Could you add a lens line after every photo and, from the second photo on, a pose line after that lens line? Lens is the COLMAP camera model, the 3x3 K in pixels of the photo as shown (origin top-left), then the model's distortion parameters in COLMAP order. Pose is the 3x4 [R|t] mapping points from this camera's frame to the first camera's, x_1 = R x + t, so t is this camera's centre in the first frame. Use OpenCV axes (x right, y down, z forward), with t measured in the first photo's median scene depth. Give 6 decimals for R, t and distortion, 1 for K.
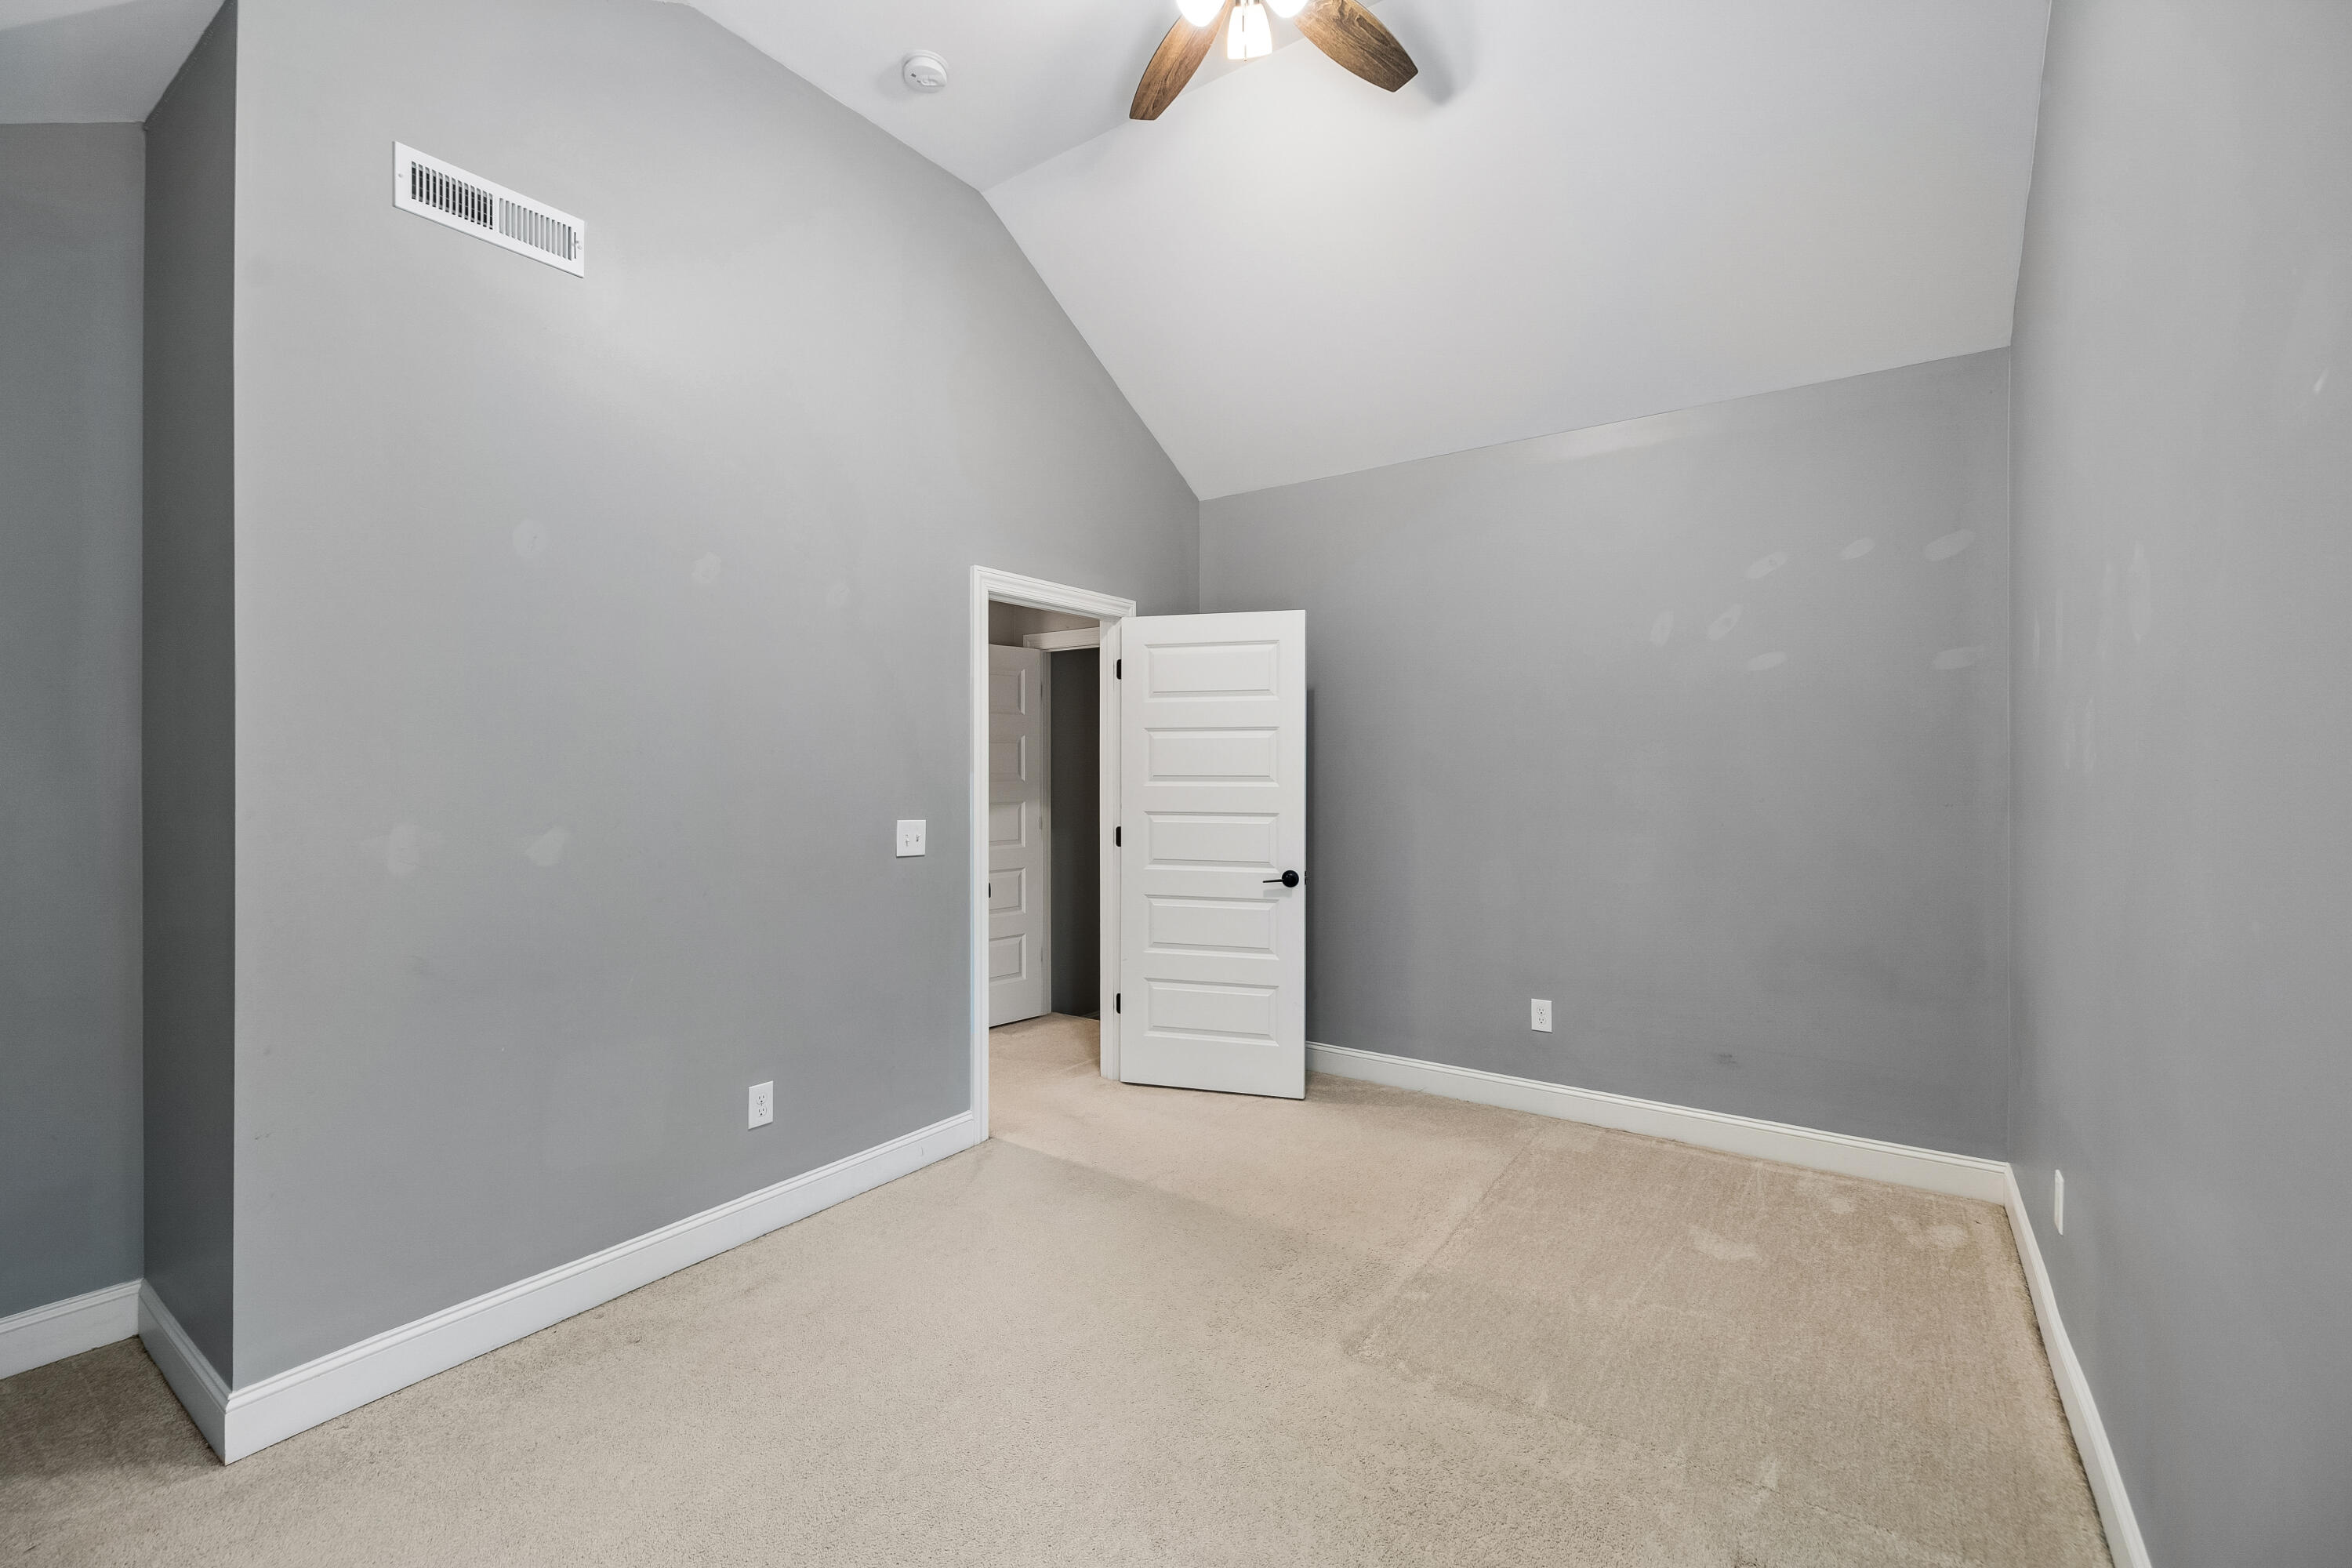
lens RADIAL K [[994.3, 0, 1182.6], [0, 994.3, 775.6], [0, 0, 1]] dist [0.001805, -0.000673]
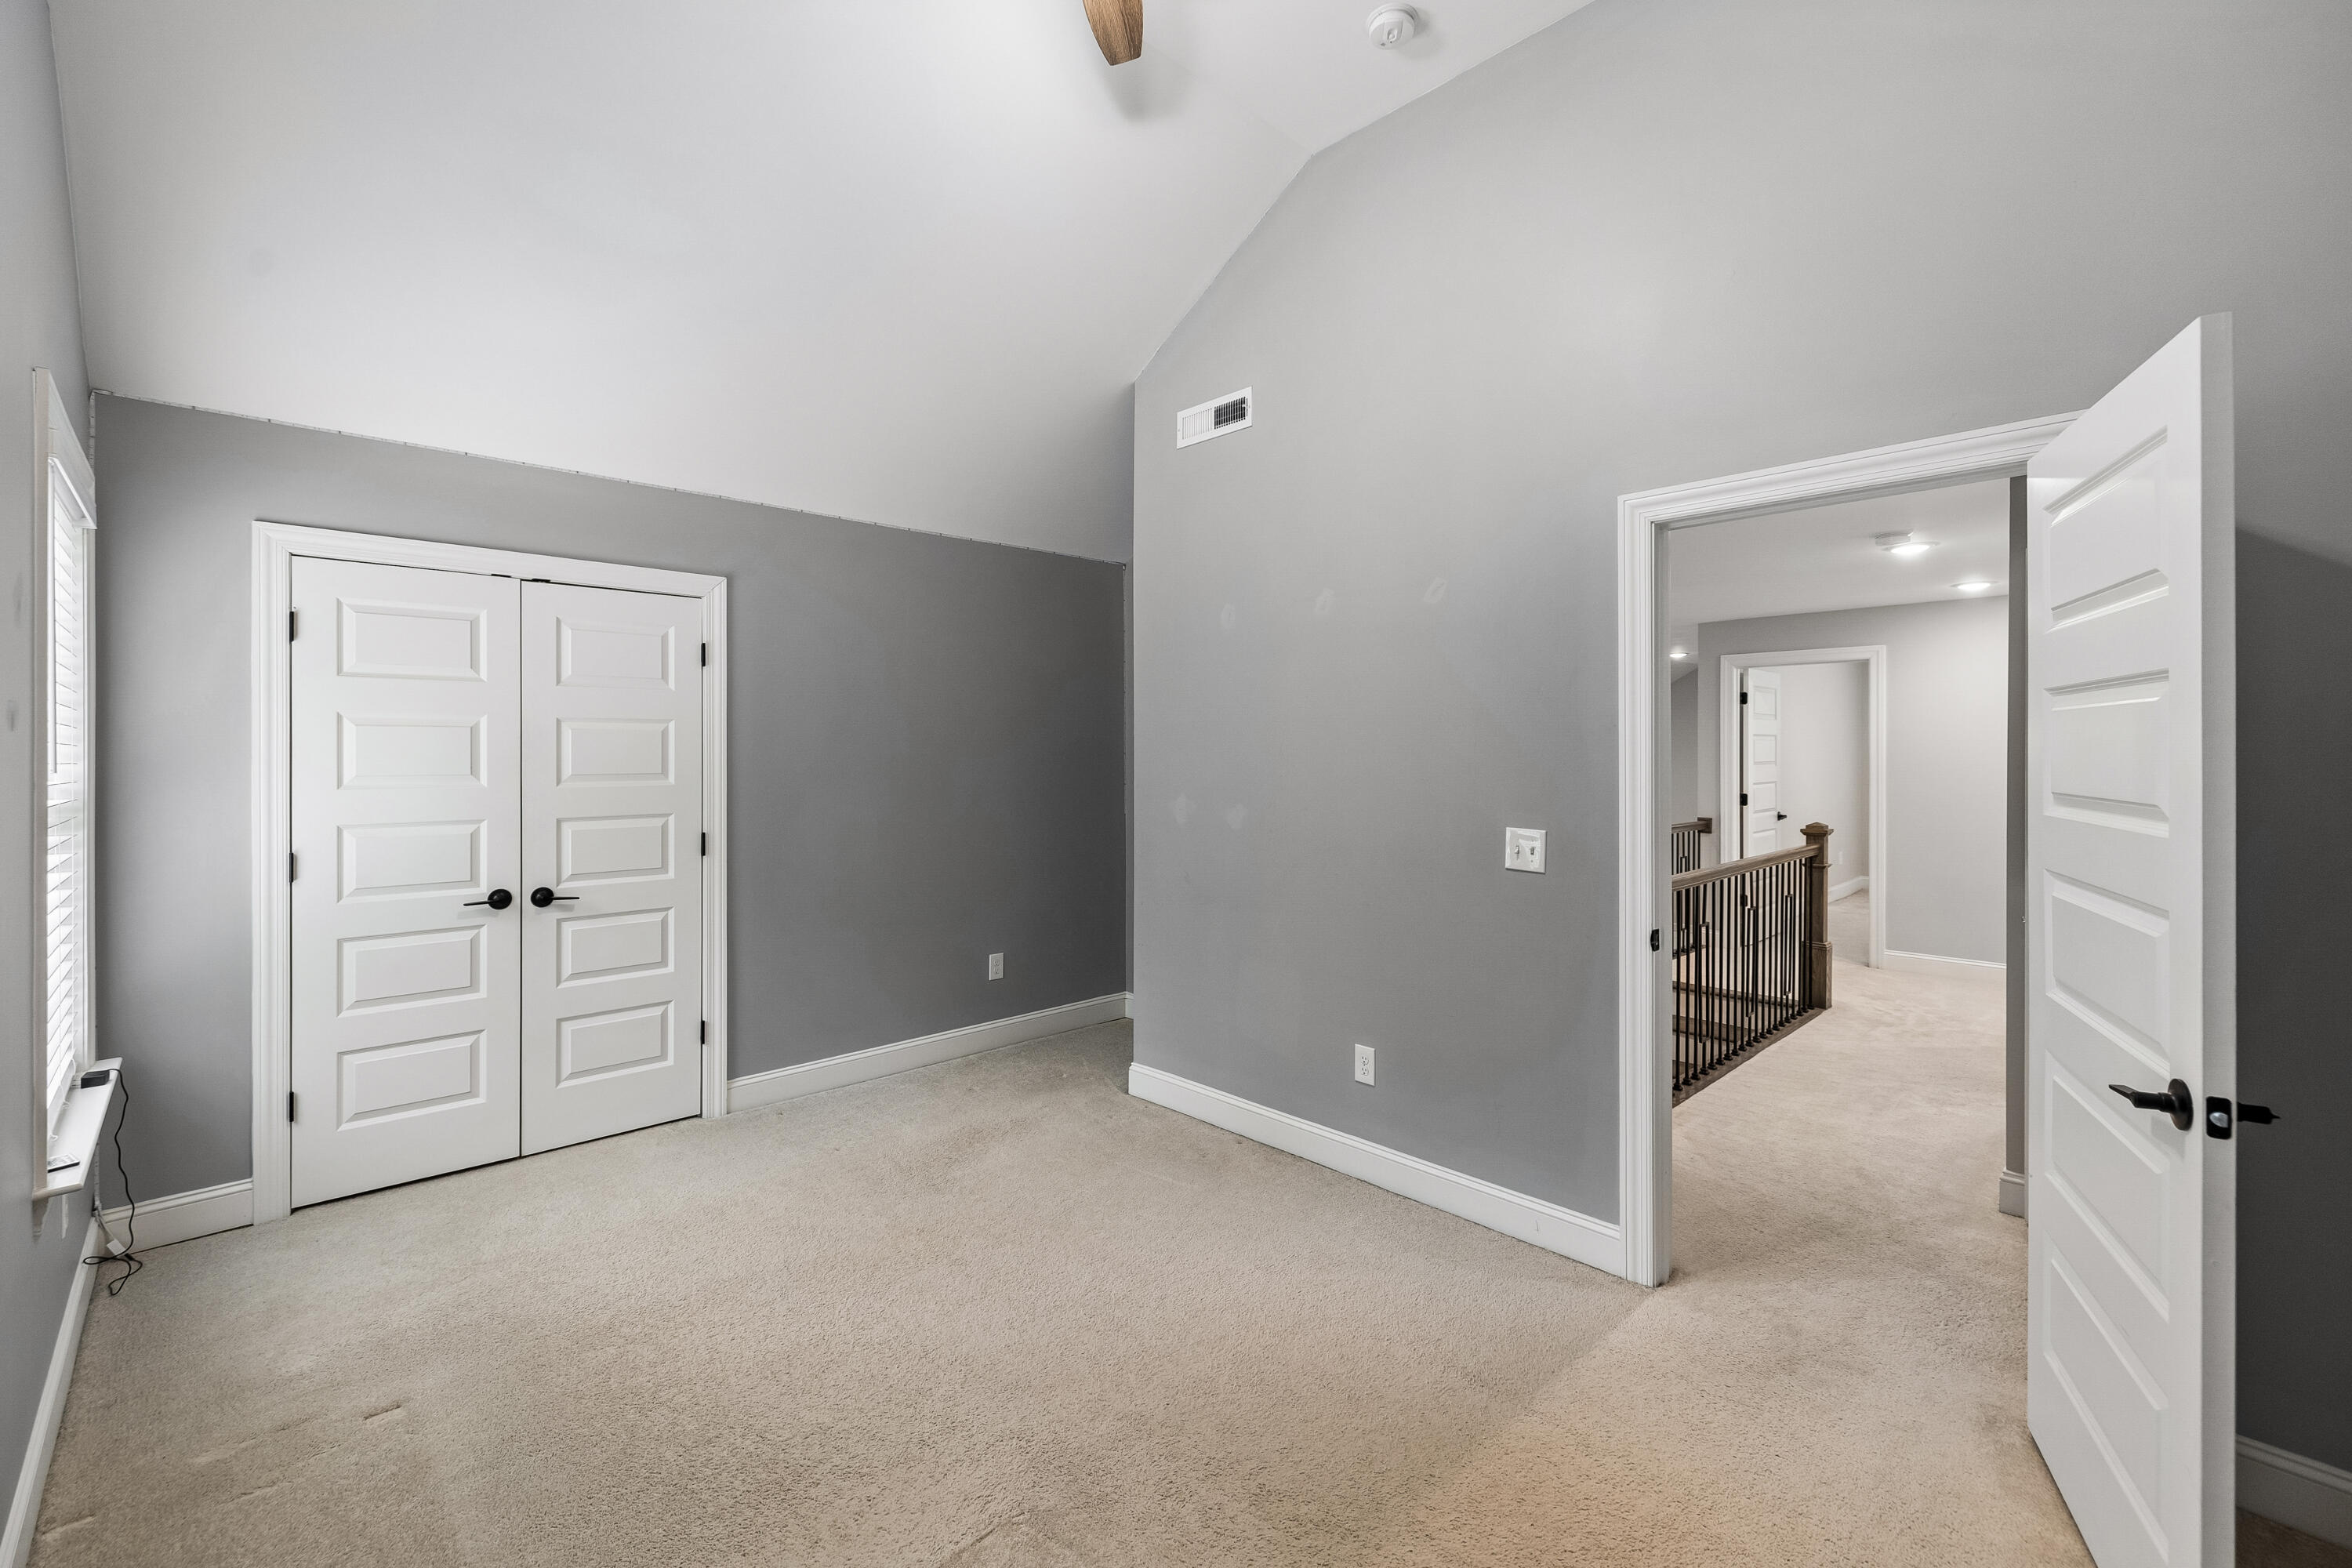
lens RADIAL K [[994.3, 0, 1176.7], [0, 994.3, 762.5], [0, 0, 1]] dist [0.001805, -0.000673]
pose [[-0.201330, 0.008712, -0.979485, 0.721986], [-0.005607, 0.999934, 0.010046, -0.021494], [0.979507, 0.007514, -0.201268, 1.021895]]
